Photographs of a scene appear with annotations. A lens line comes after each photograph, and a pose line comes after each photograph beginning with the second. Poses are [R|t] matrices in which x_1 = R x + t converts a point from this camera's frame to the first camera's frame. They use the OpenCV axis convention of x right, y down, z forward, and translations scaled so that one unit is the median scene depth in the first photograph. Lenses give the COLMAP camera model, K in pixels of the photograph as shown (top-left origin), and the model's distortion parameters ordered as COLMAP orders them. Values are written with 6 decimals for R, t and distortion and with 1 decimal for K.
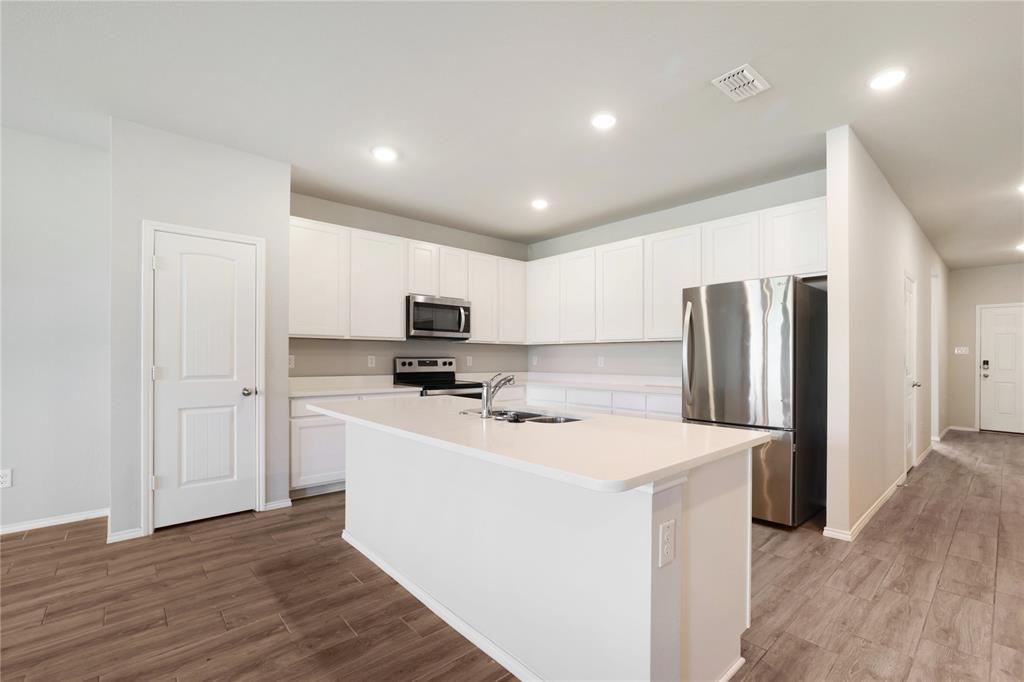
lens RADIAL K [[449.1, 0, 528.7], [0, 449.1, 355.3], [0, 0, 1]] dist [-0.007400, 0.005842]
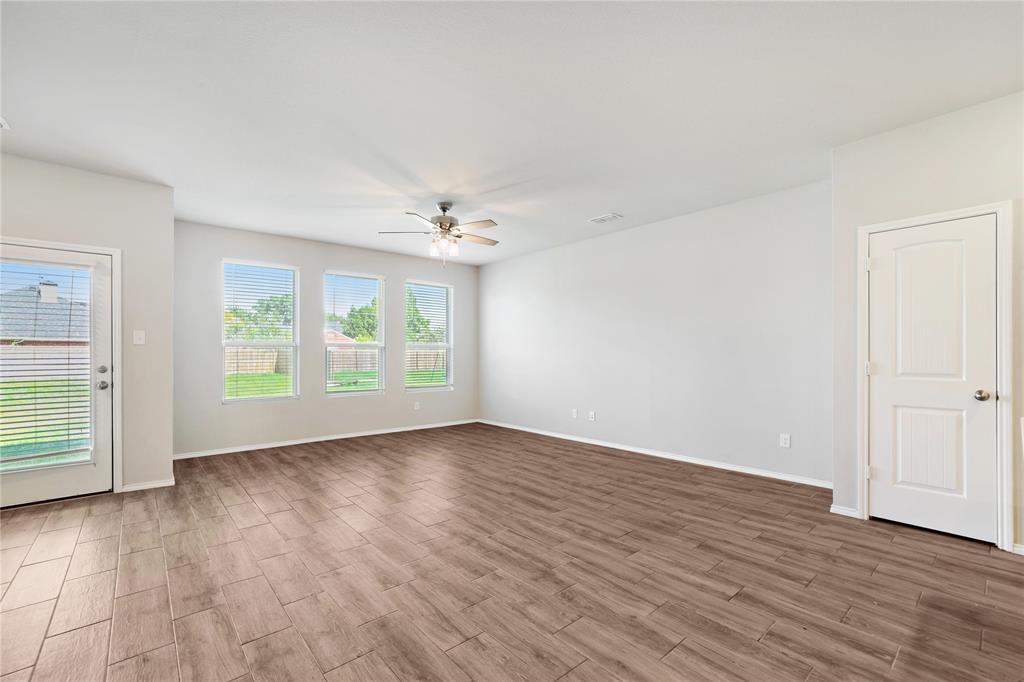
lens RADIAL K [[449.1, 0, 518.3], [0, 449.1, 355.7], [0, 0, 1]] dist [-0.007400, 0.005842]
pose [[-0.031769, 0.000325, -0.999495, 0.216406], [0.005983, 0.999982, 0.000135, 0.003526], [0.999477, -0.005976, -0.031771, 0.181713]]
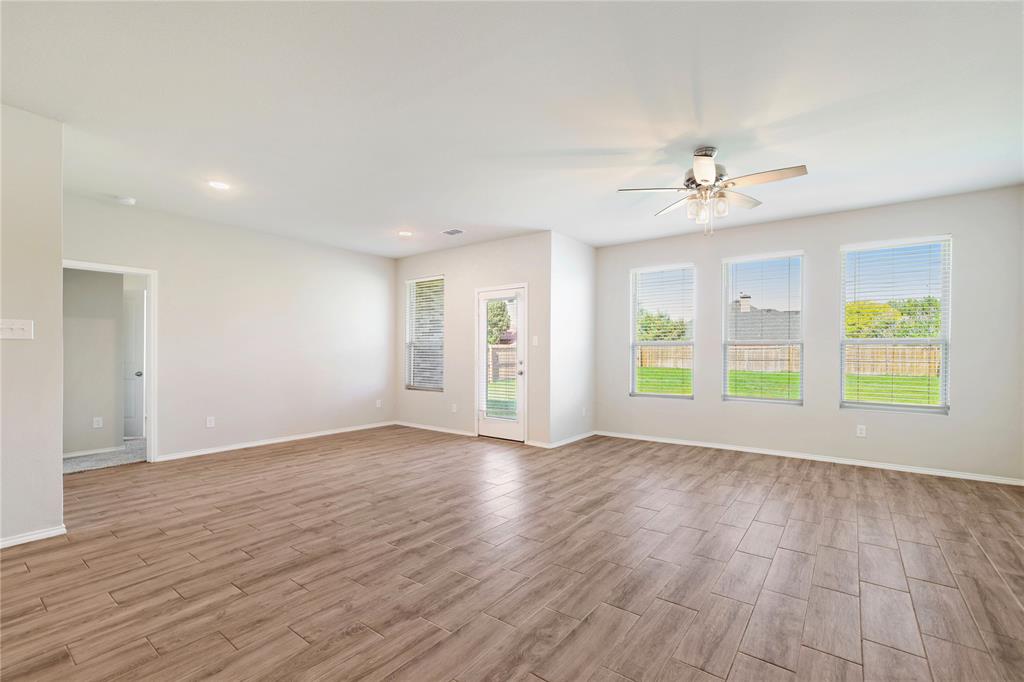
lens RADIAL K [[449.1, 0, 508.9], [0, 449.1, 353.6], [0, 0, 1]] dist [-0.007400, 0.005842]
pose [[-0.986755, -0.003113, -0.162186, -0.550578], [-0.002891, 0.999995, -0.001604, -0.000065], [0.162190, -0.001114, -0.986759, 0.838086]]
